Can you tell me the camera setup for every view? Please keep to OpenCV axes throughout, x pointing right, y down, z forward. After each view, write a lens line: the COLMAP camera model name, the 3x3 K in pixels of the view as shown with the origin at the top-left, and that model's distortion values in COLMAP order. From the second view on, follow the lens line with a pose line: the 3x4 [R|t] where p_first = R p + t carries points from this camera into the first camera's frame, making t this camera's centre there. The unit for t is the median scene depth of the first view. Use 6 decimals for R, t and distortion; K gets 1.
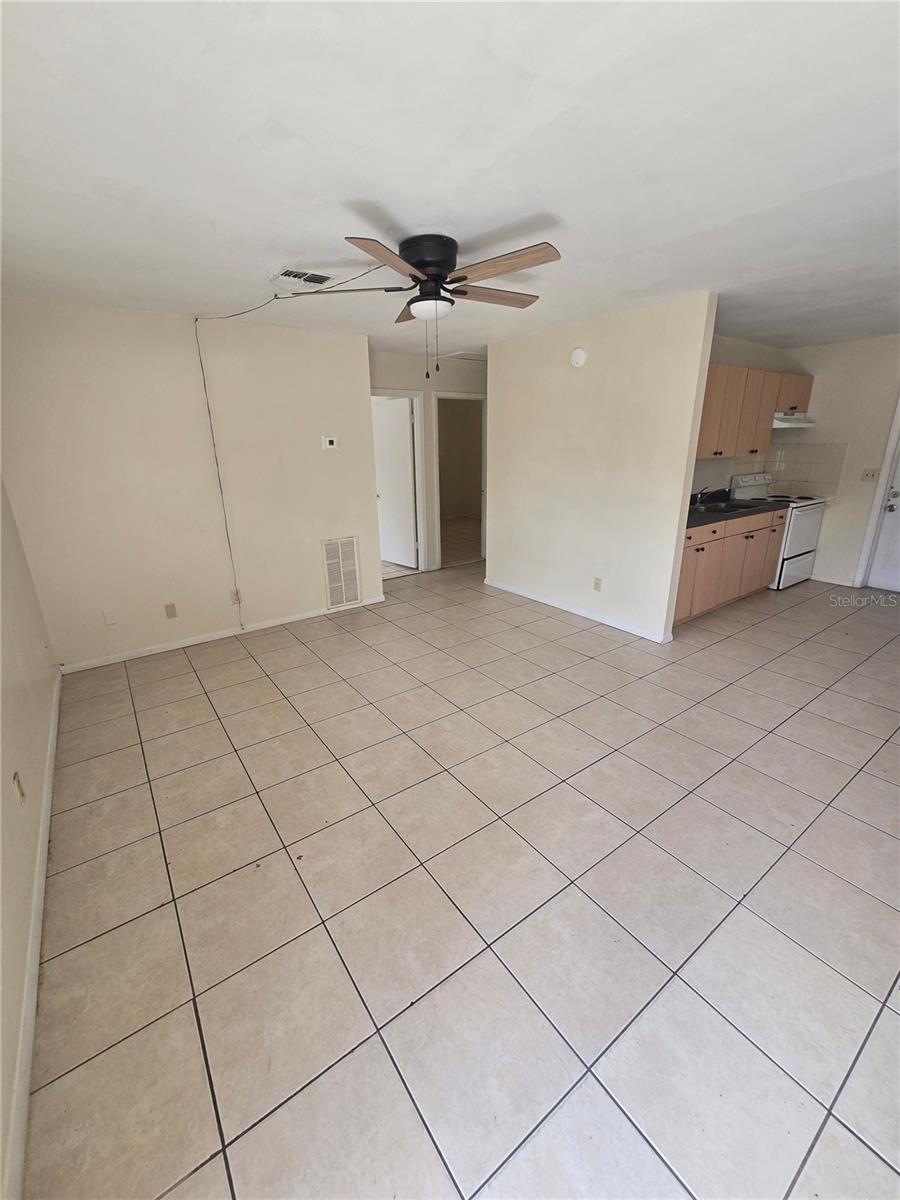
lens RADIAL K [[491.0, 0, 449.7], [0, 491.0, 596.9], [0, 0, 1]] dist [-0.001173, -0.000969]
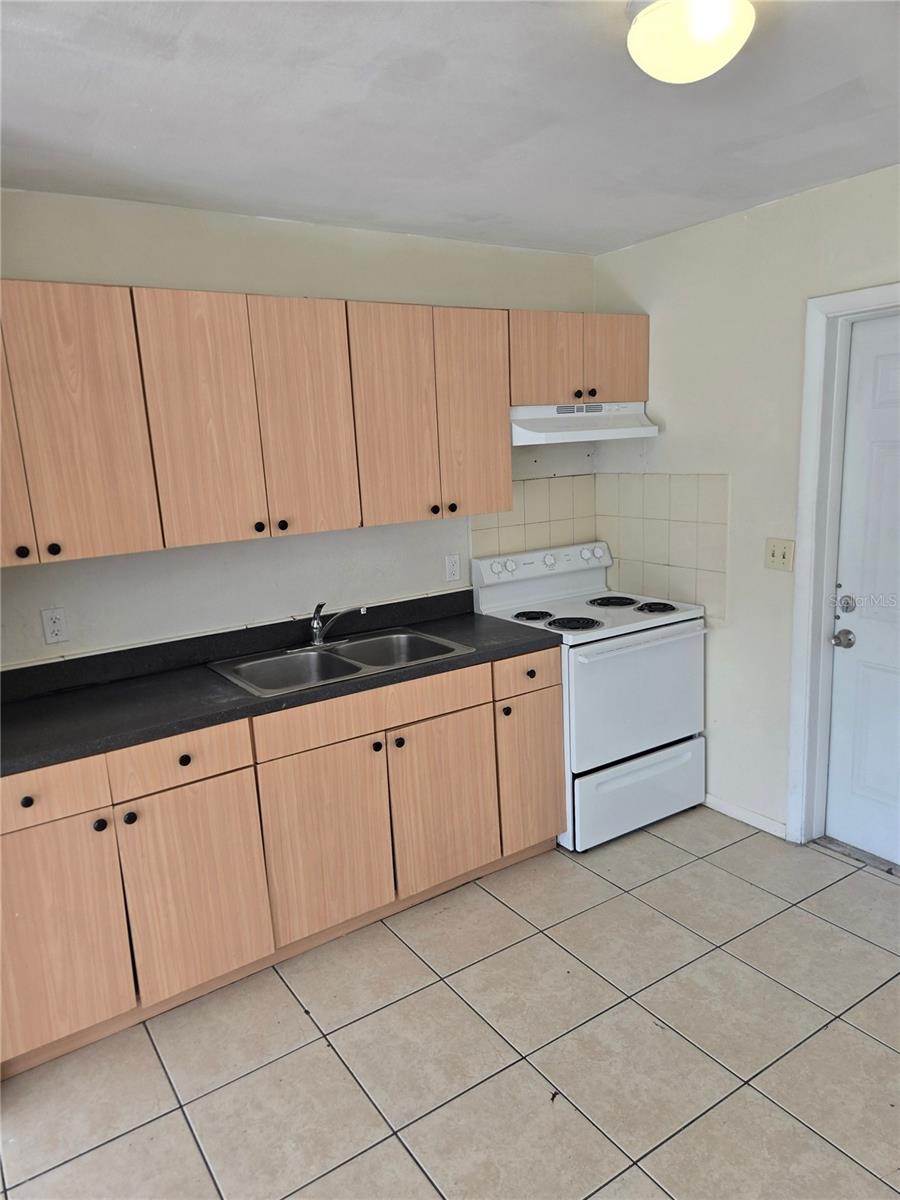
lens RADIAL K [[820.1, 0, 454.2], [0, 820.1, 605.5], [0, 0, 1]] dist [0.059509, -0.022009]
pose [[0.999015, -0.025609, -0.036233, 0.980198], [0.021504, 0.993759, -0.109459, -0.223884], [0.038810, 0.108572, 0.993331, 0.546537]]
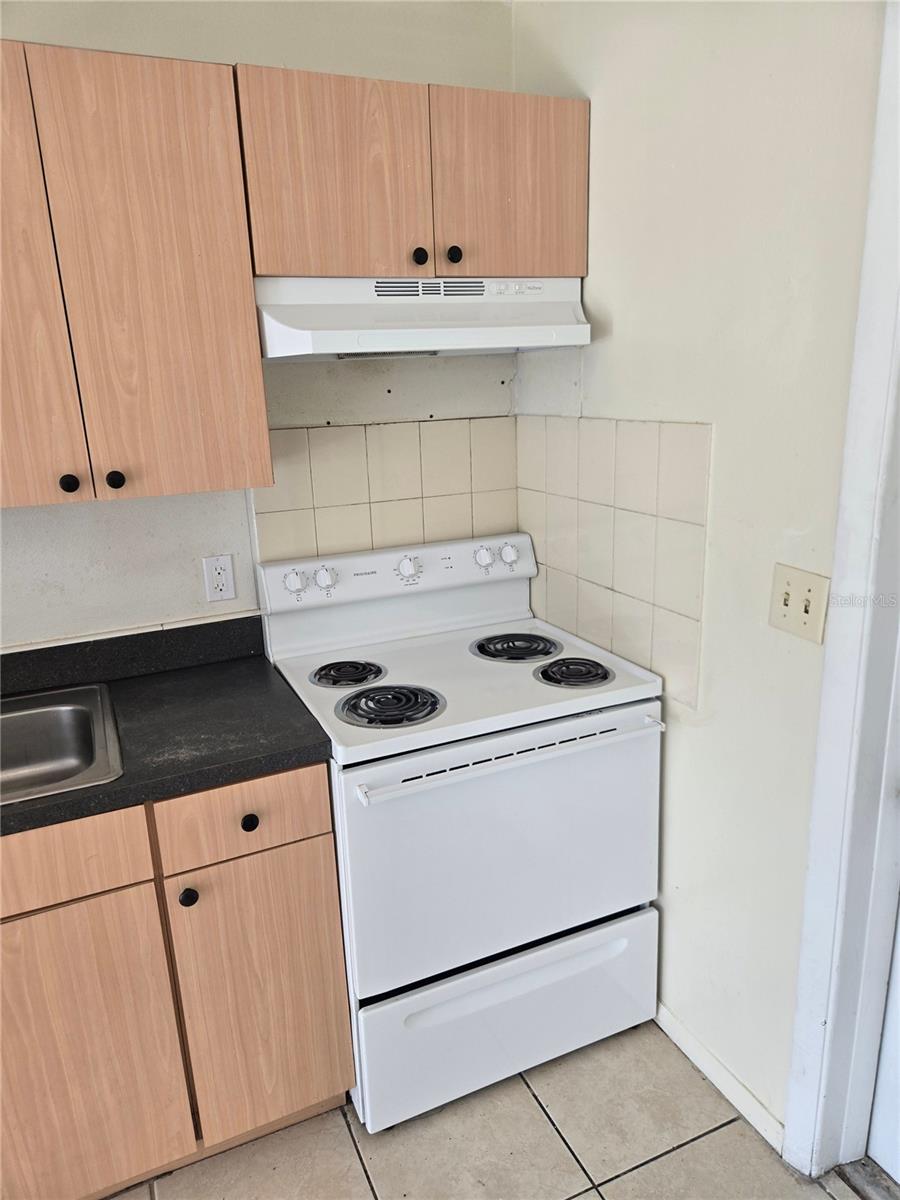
lens RADIAL K [[811.2, 0, 450.0], [0, 811.2, 600.0], [0, 0, 1]] dist [0.056700, -0.047079]
pose [[0.979719, 0.029330, -0.198217, 1.243295], [-0.036992, 0.998700, -0.035065, -0.366819], [0.196931, 0.041686, 0.979531, 1.073346]]
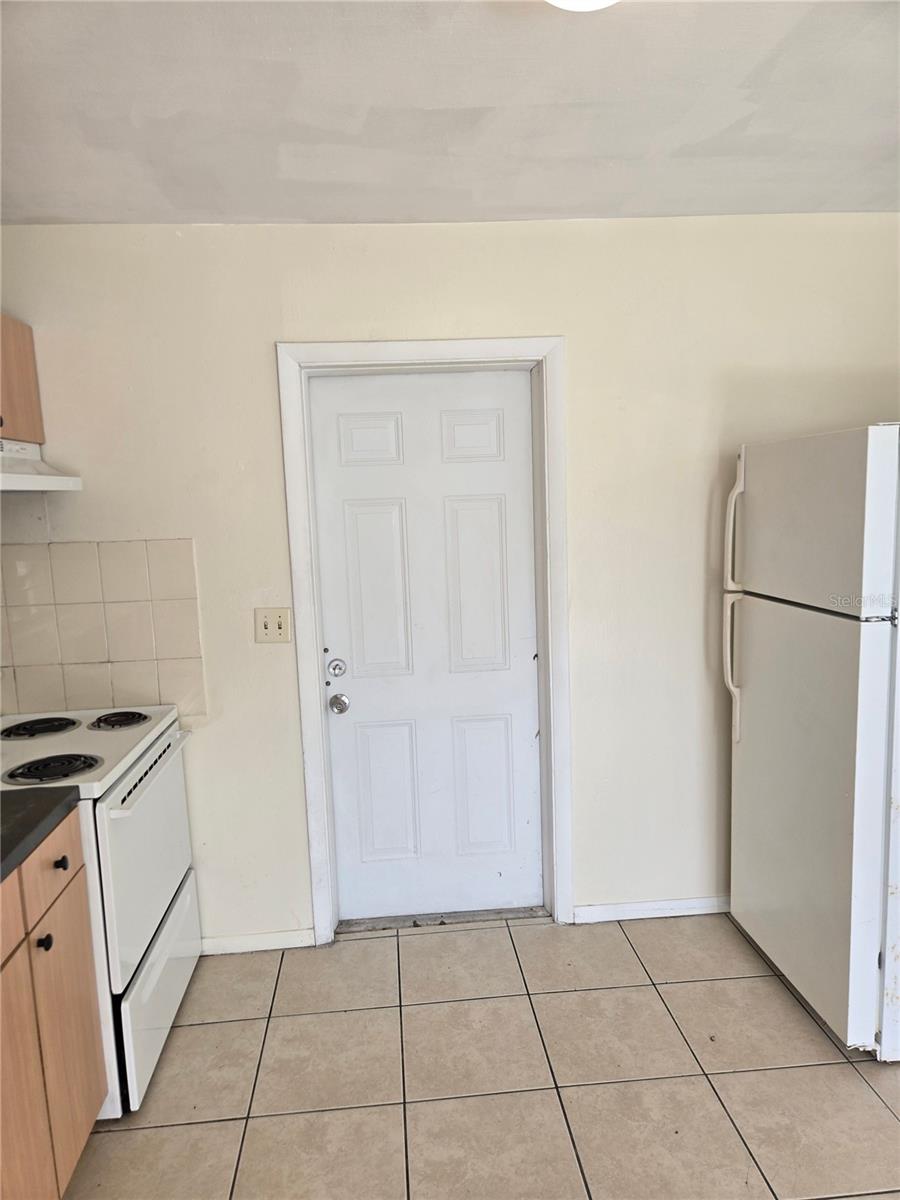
lens RADIAL K [[803.0, 0, 445.1], [0, 803.0, 608.0], [0, 0, 1]] dist [0.062682, -0.047539]
pose [[0.513867, -0.126255, 0.848529, 0.704844], [0.291435, 0.955977, -0.034250, -0.322773], [-0.806850, 0.264891, 0.528040, 0.952684]]
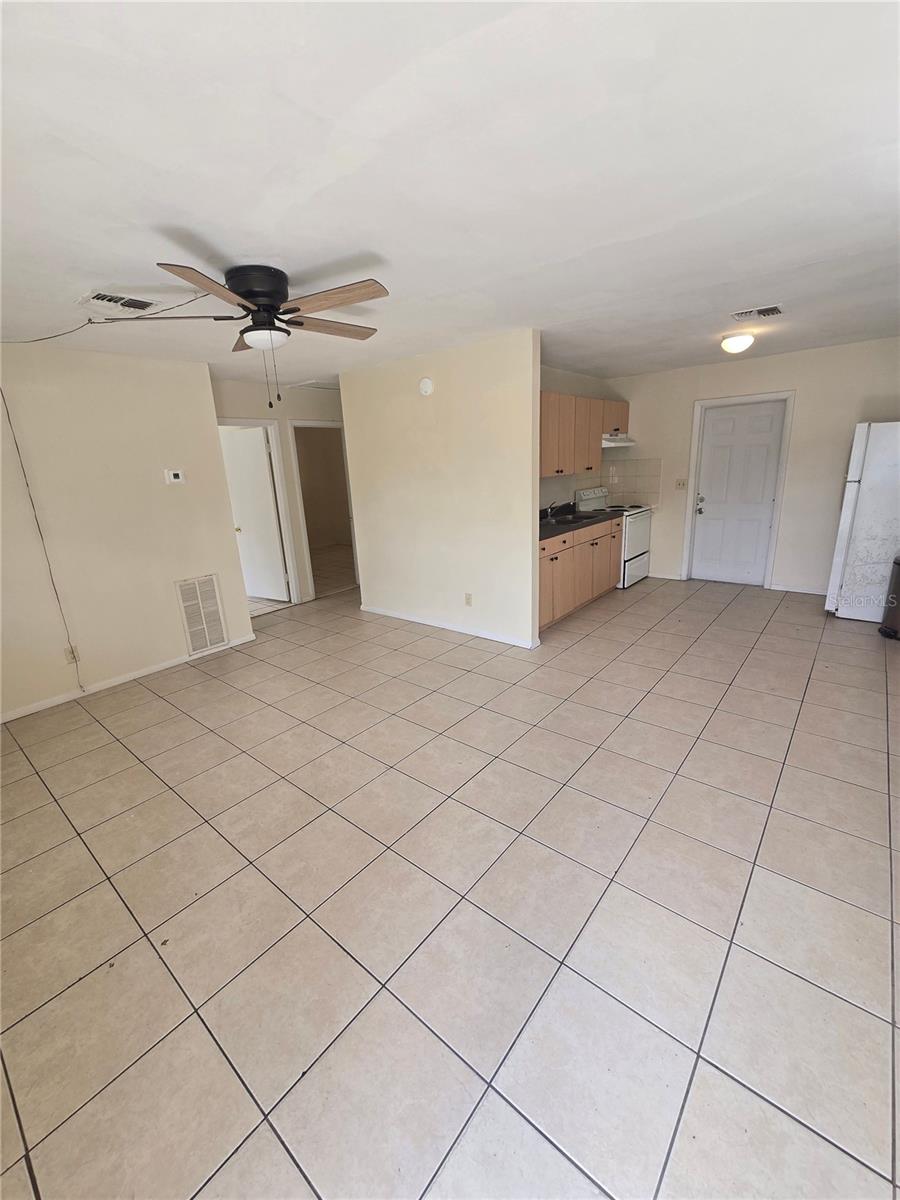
lens RADIAL K [[490.8, 0, 449.5], [0, 490.8, 596.6], [0, 0, 1]] dist [-0.000392, 0.000497]
pose [[0.967876, -0.097779, 0.231636, 0.030291], [0.108727, 0.993457, -0.034949, 0.000192], [-0.226704, 0.059011, 0.972174, -0.006084]]
